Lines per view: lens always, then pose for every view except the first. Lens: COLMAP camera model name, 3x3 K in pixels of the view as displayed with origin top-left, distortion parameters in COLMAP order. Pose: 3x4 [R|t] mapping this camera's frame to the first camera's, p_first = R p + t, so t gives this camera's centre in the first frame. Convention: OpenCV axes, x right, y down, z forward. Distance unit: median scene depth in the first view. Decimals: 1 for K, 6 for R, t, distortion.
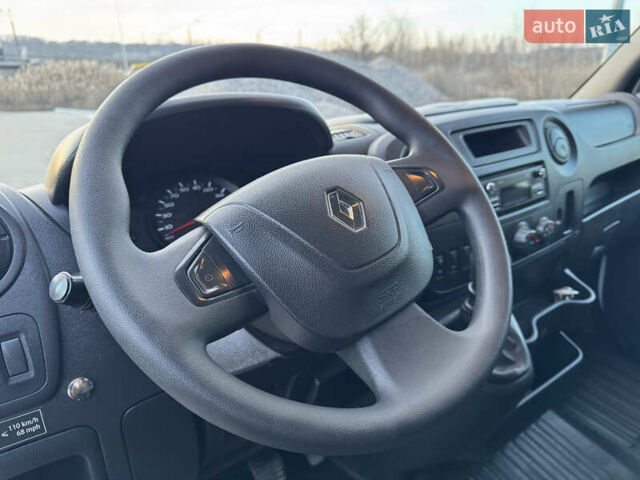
lens RADIAL K [[450.3, 0, 322.8], [0, 450.3, 240.0], [0, 0, 1]] dist [0.068079, -0.071055]
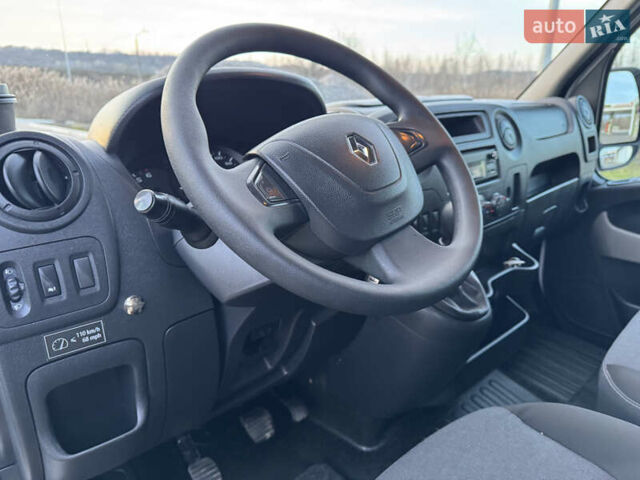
lens RADIAL K [[450.3, 0, 322.8], [0, 450.3, 240.0], [0, 0, 1]] dist [0.068079, -0.071055]
pose [[0.994562, -0.002816, 0.104113, -0.092289], [0.005504, 0.999659, -0.025543, 0.105583], [-0.104005, 0.025977, 0.994237, -0.131435]]
